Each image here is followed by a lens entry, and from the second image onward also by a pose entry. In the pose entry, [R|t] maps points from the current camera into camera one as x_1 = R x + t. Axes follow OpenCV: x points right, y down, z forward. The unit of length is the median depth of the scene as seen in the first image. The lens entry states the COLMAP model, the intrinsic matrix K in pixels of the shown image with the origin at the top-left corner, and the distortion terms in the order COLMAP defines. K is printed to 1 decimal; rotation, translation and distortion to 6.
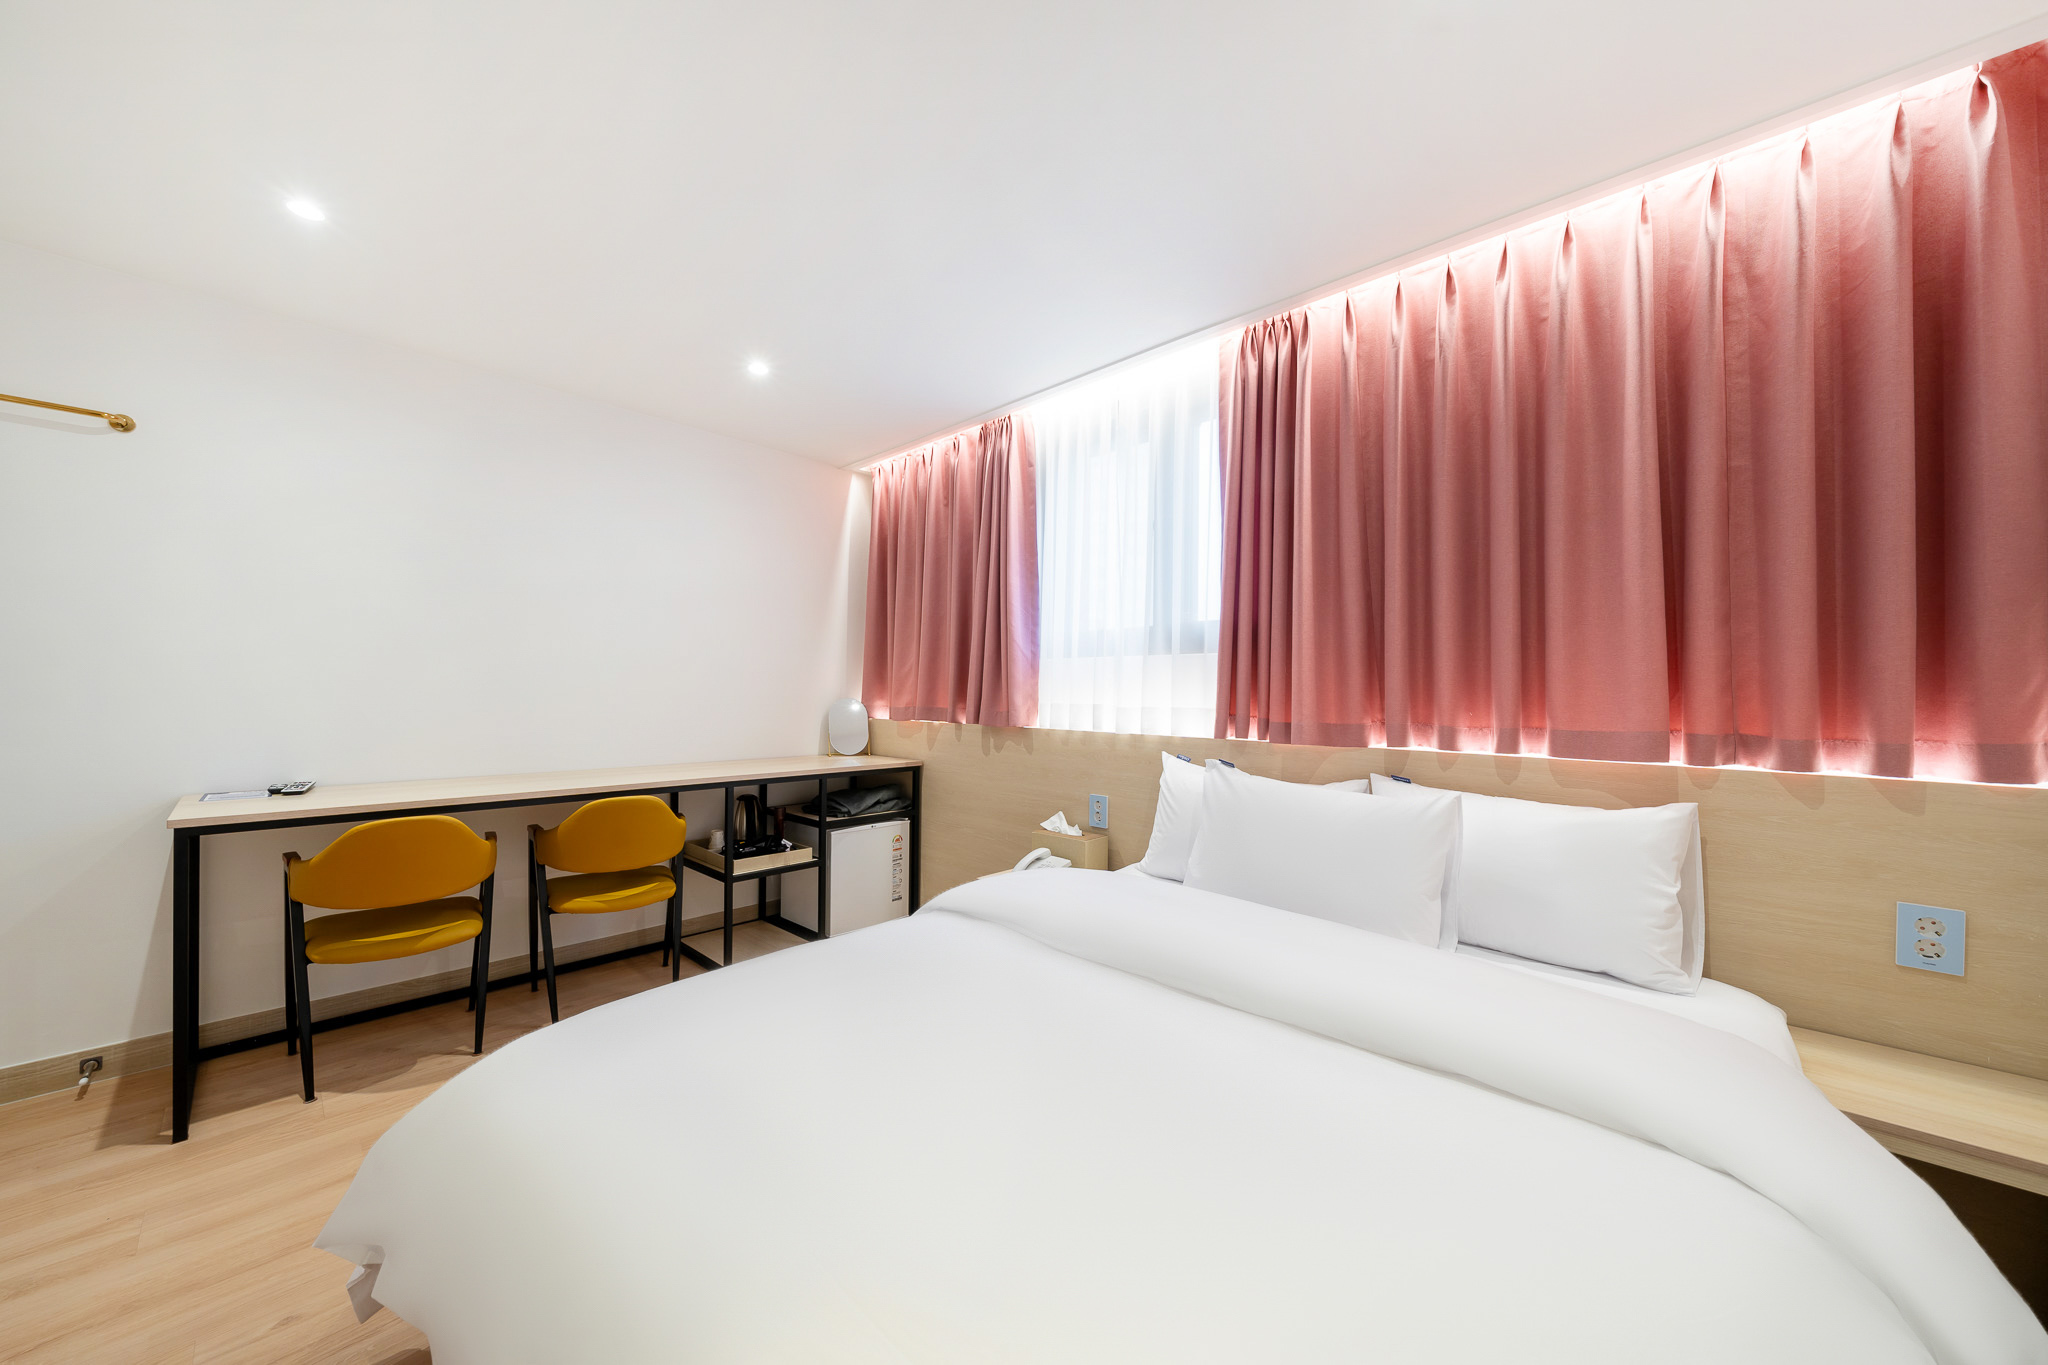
lens RADIAL K [[713.4, 0, 1024.0], [0, 713.4, 682.5], [0, 0, 1]] dist [0.000332, -0.004781]
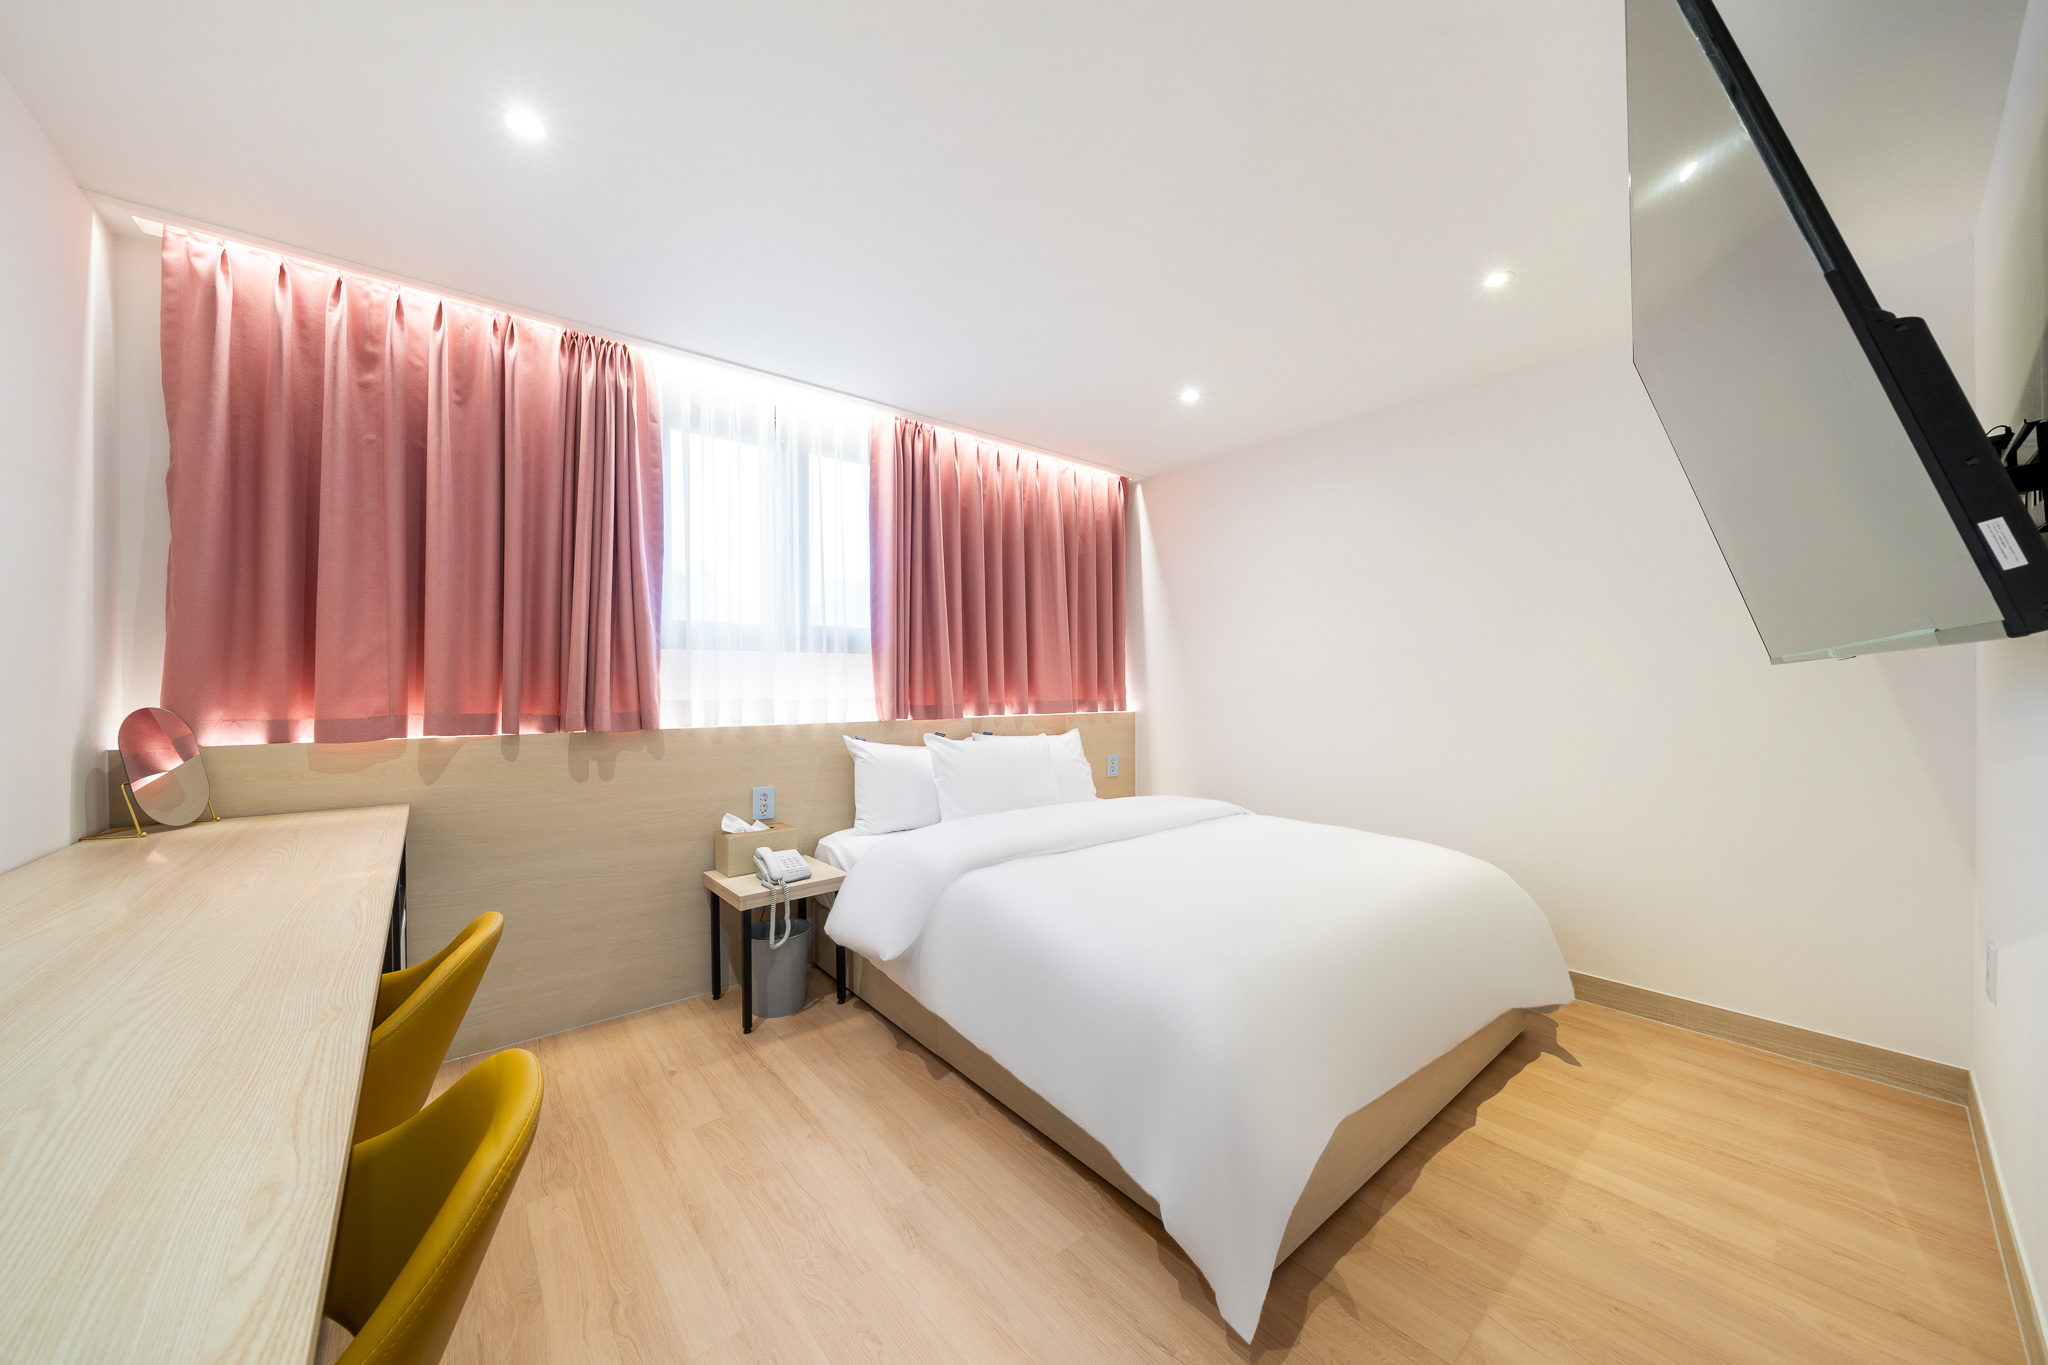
lens RADIAL K [[708.9, 0, 1023.8], [0, 708.9, 696.8], [0, 0, 1]] dist [0.001221, 0.000078]
pose [[0.111252, -0.023302, 0.993519, -0.949094], [-0.004966, 0.999700, 0.024004, 0.001422], [-0.993780, -0.007604, 0.111103, 0.567079]]
